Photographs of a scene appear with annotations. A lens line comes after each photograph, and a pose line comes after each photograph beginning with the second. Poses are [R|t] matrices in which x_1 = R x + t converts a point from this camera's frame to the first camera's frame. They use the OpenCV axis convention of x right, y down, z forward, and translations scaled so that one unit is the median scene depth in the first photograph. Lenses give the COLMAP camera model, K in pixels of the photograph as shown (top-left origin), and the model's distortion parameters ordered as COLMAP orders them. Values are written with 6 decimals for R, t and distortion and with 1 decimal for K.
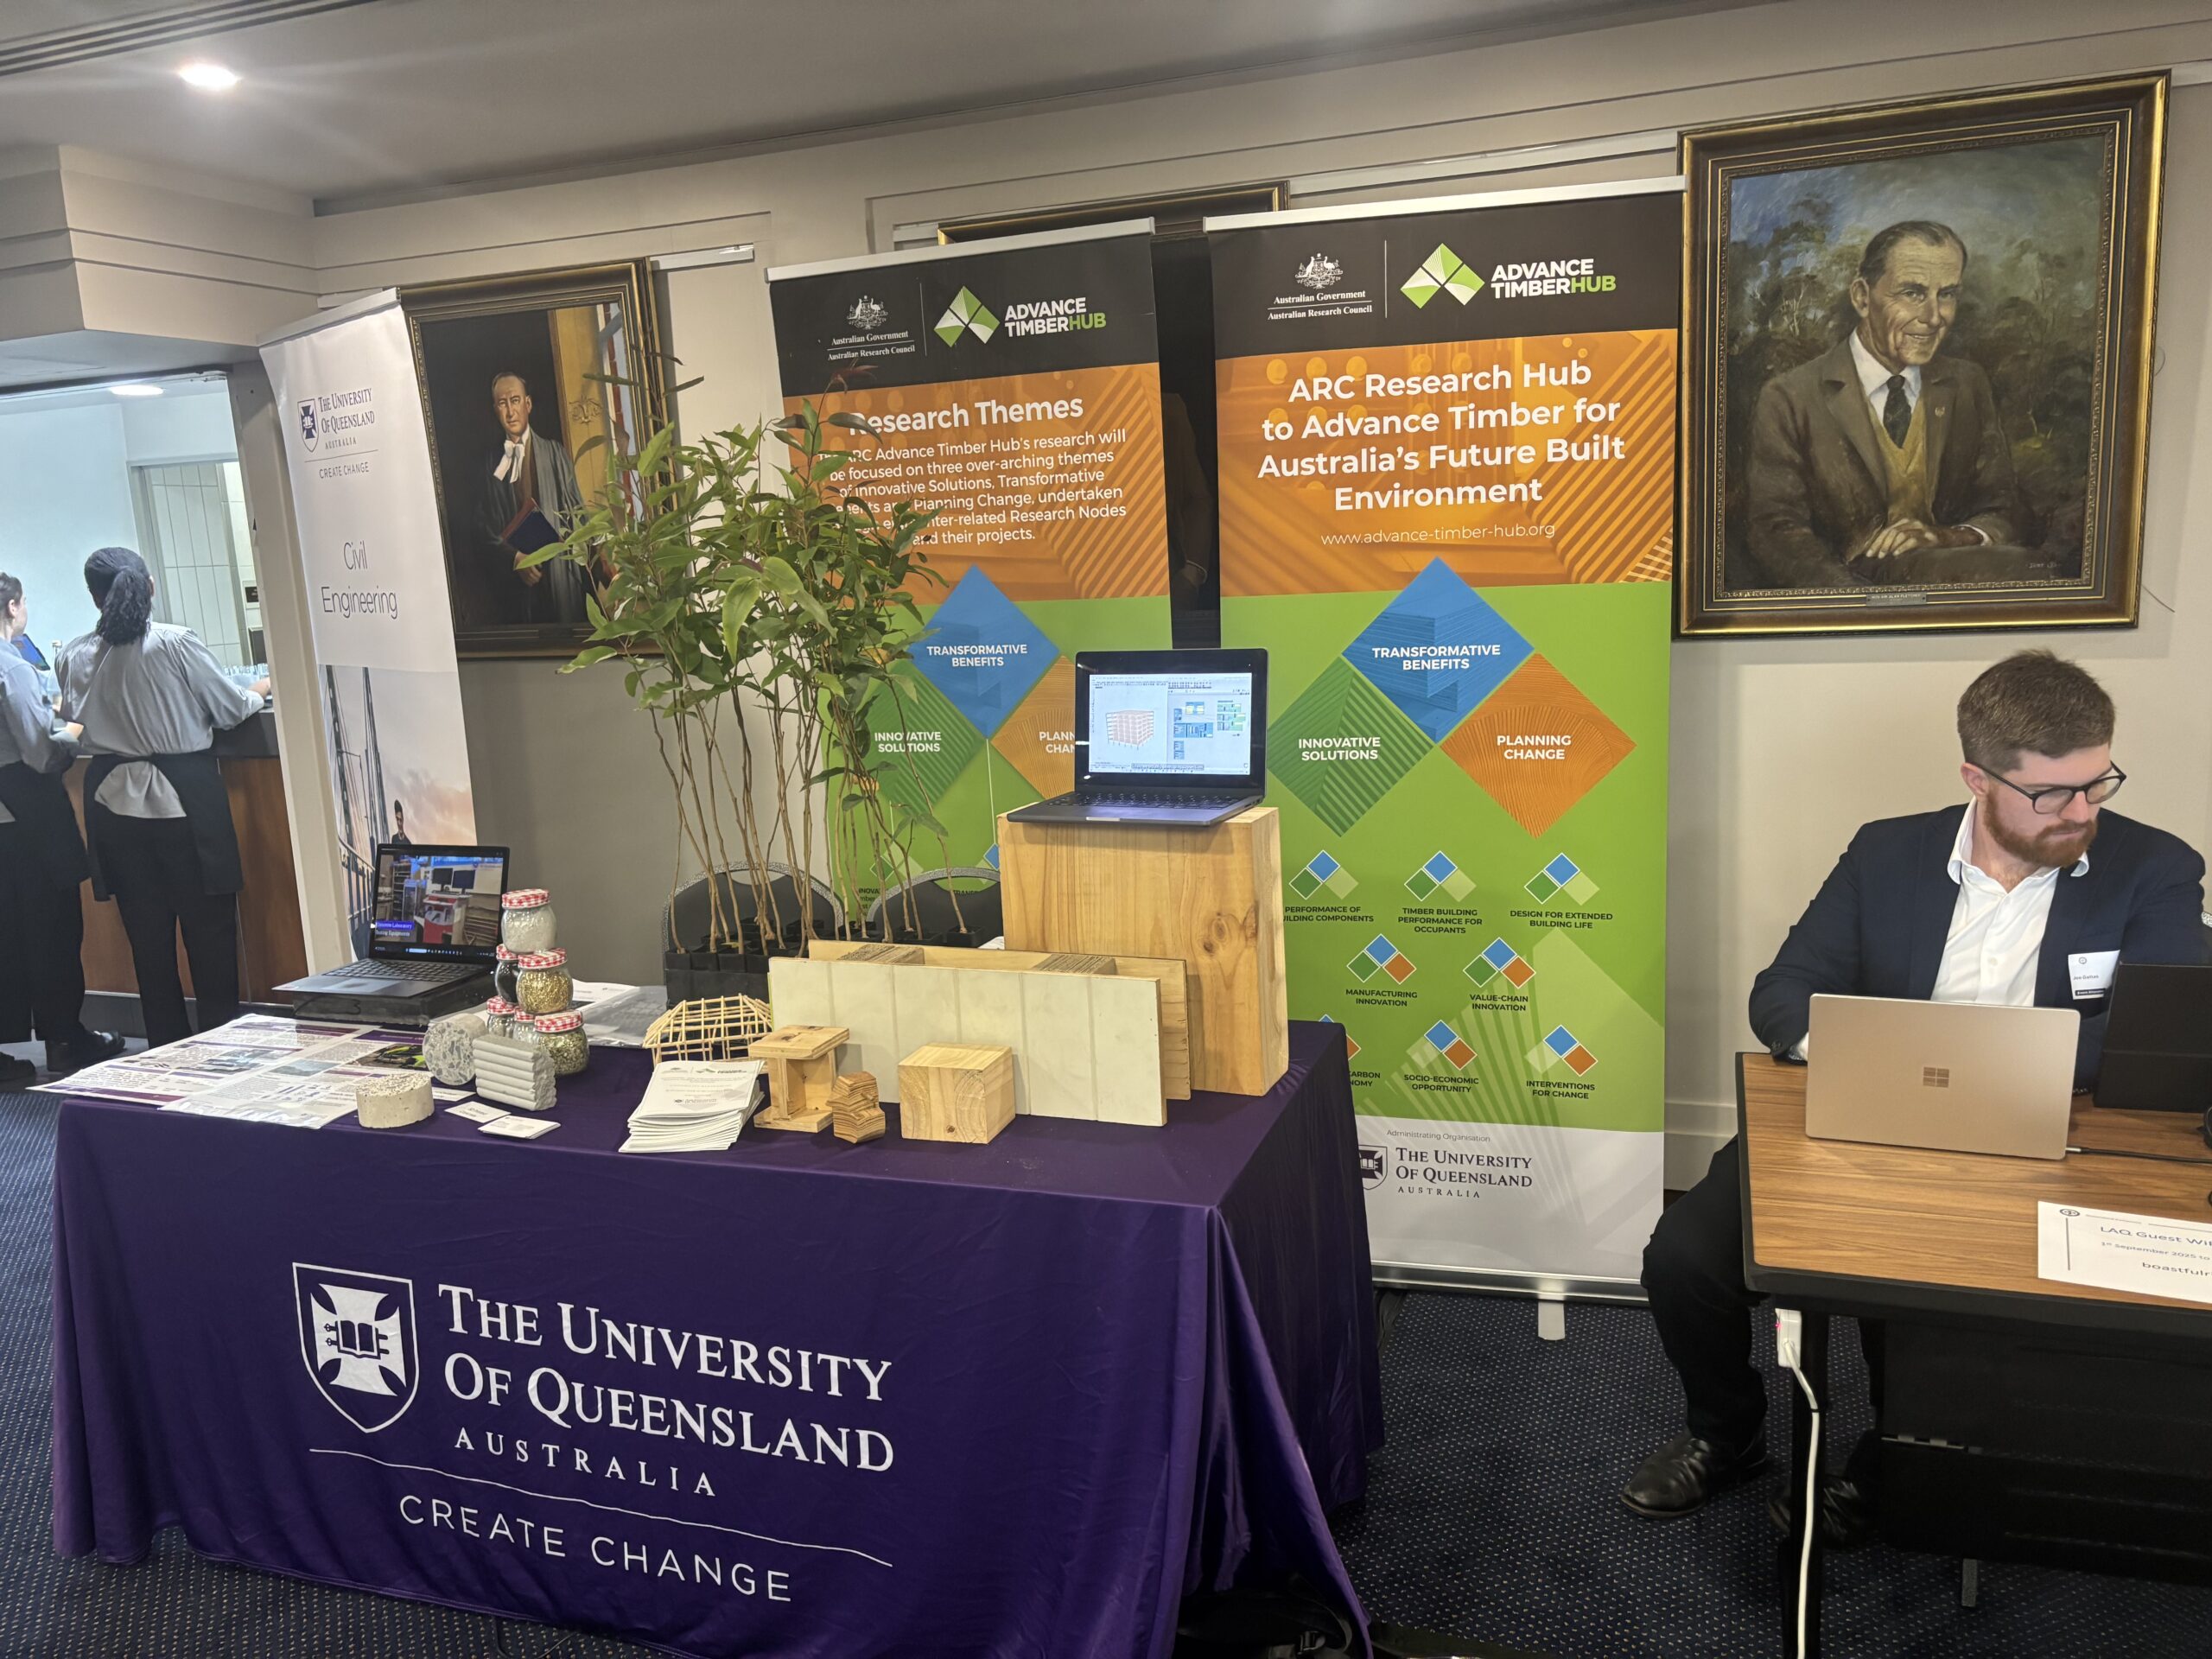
lens RADIAL K [[1676.8, 0, 1111.7], [0, 1676.8, 833.9], [0, 0, 1]] dist [0.014427, -0.008981]
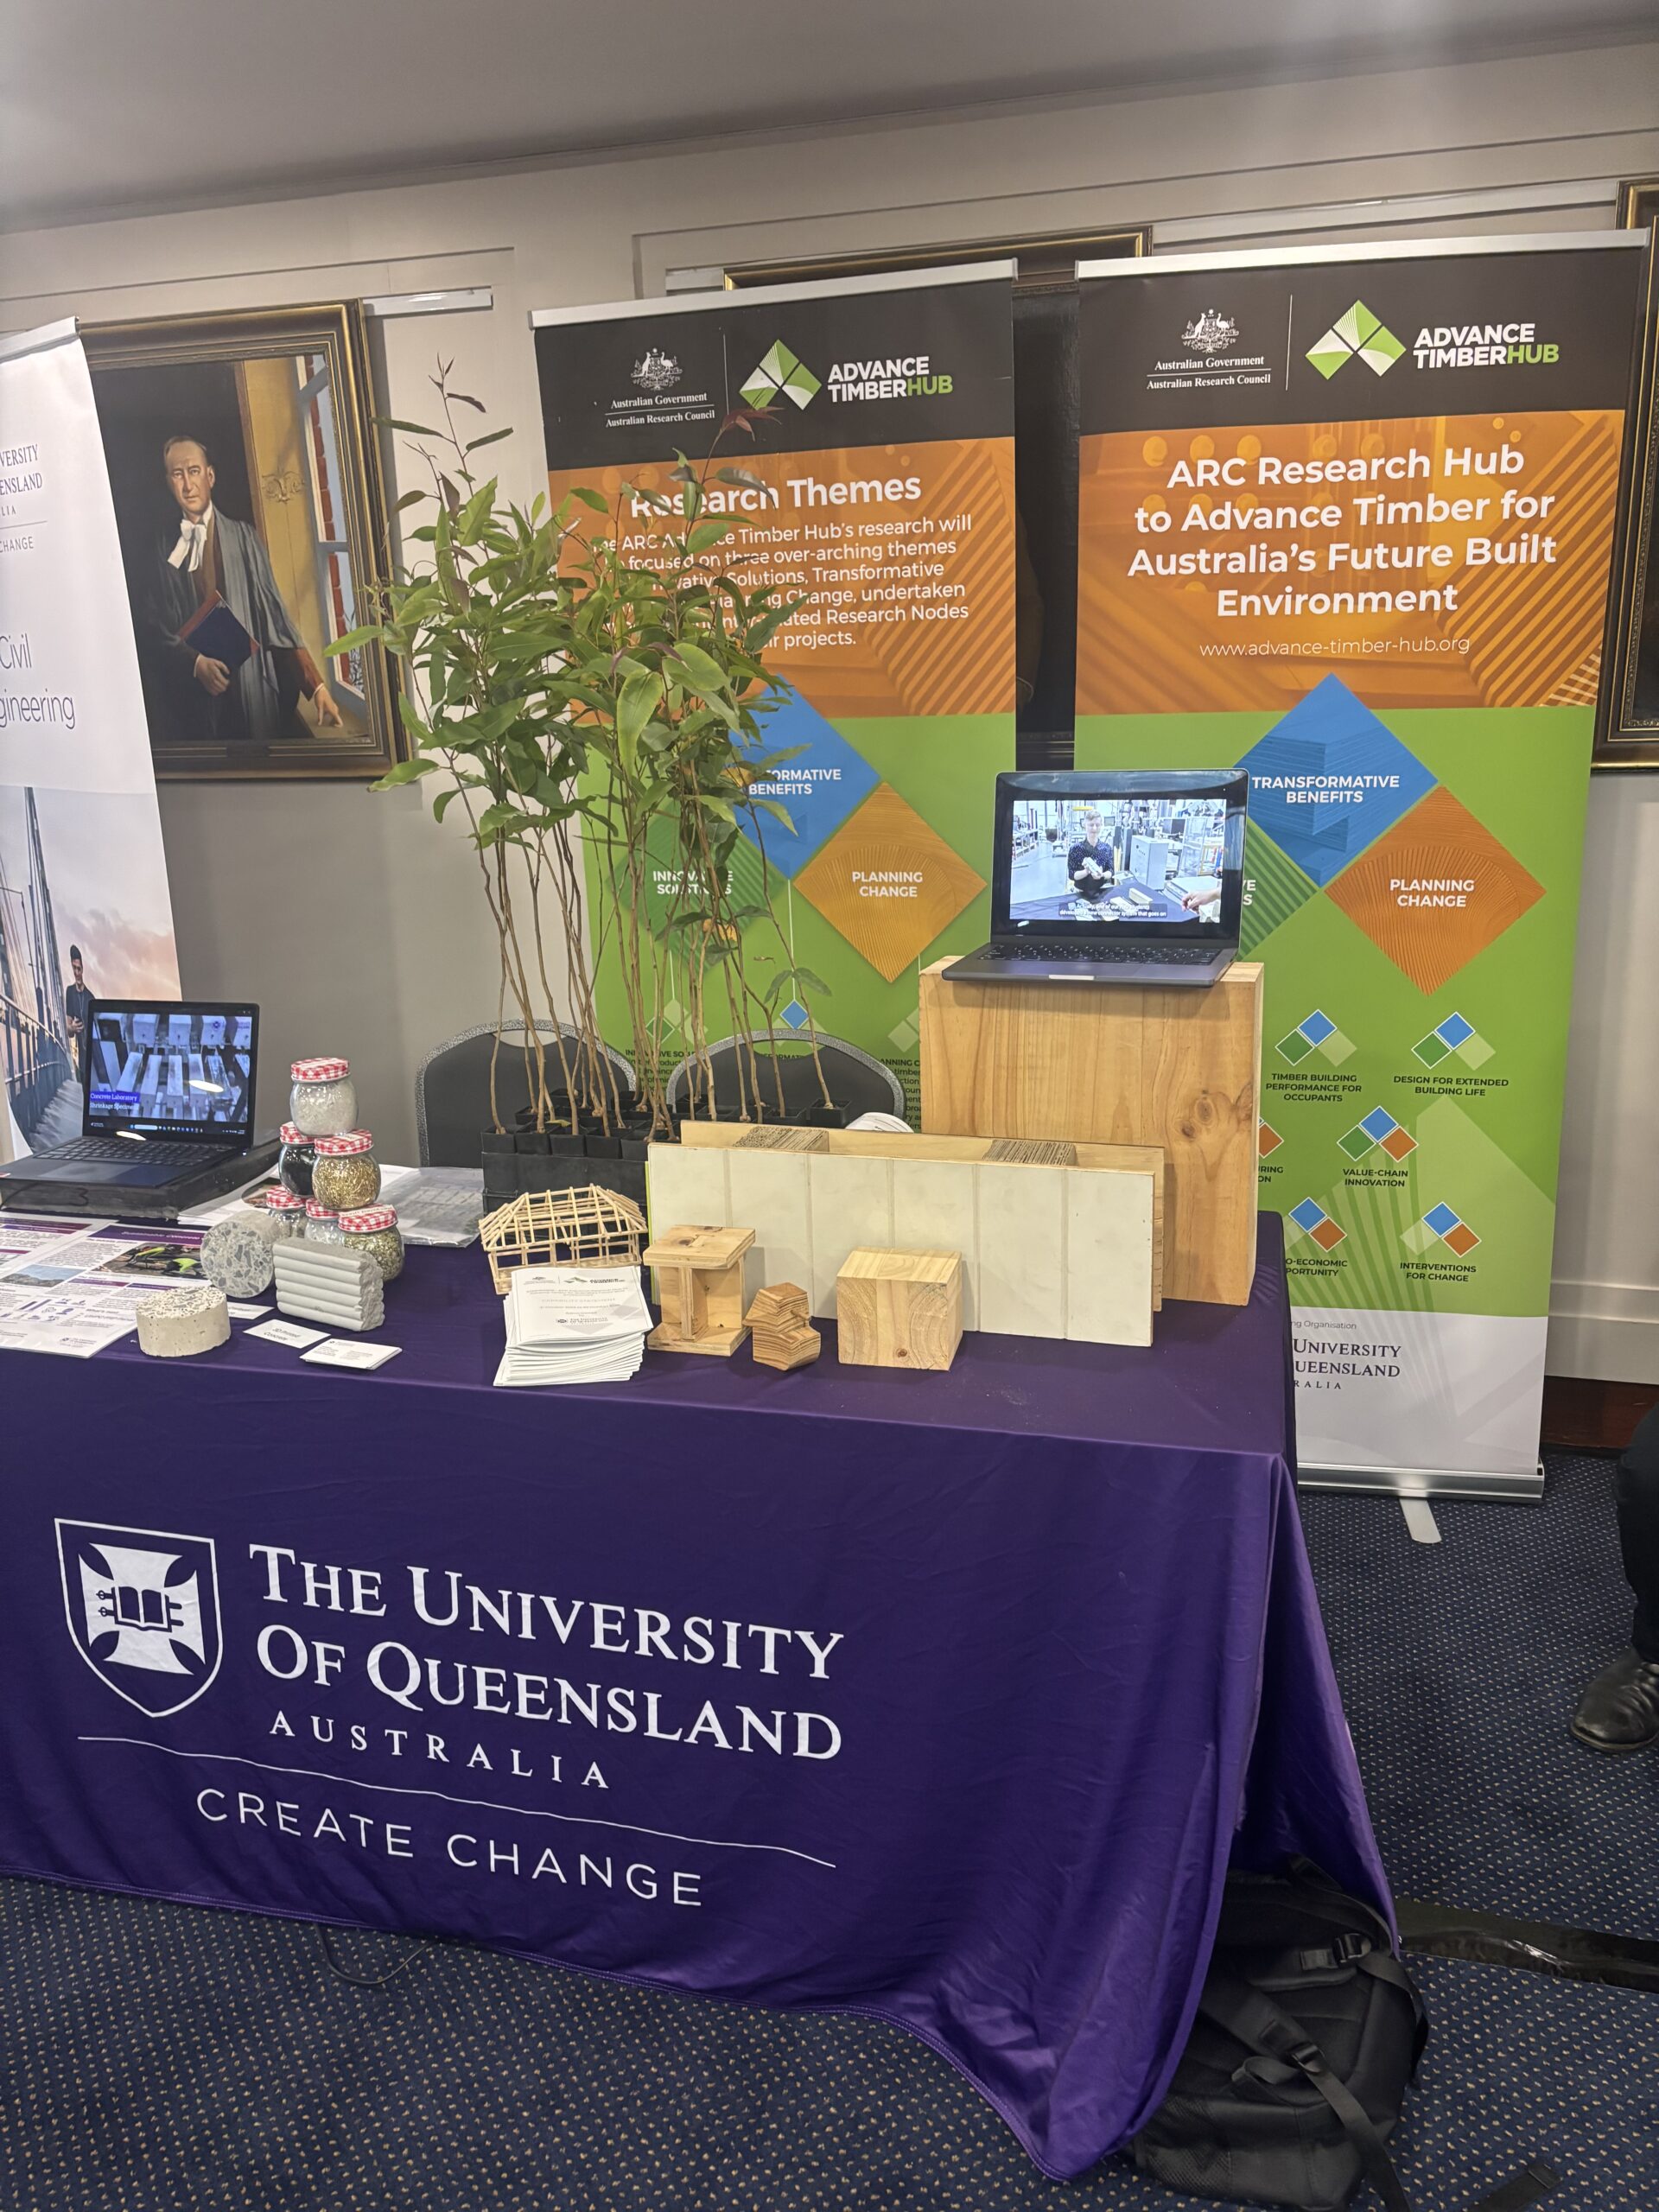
lens RADIAL K [[1676.8, 0, 825.9], [0, 1676.8, 1101.1], [0, 0, 1]] dist [0.014427, -0.008981]
pose [[0.995996, -0.003392, 0.089331, -0.153404], [-0.003260, 0.997236, 0.074223, -0.006987], [-0.089336, -0.074217, 0.993233, 0.141231]]
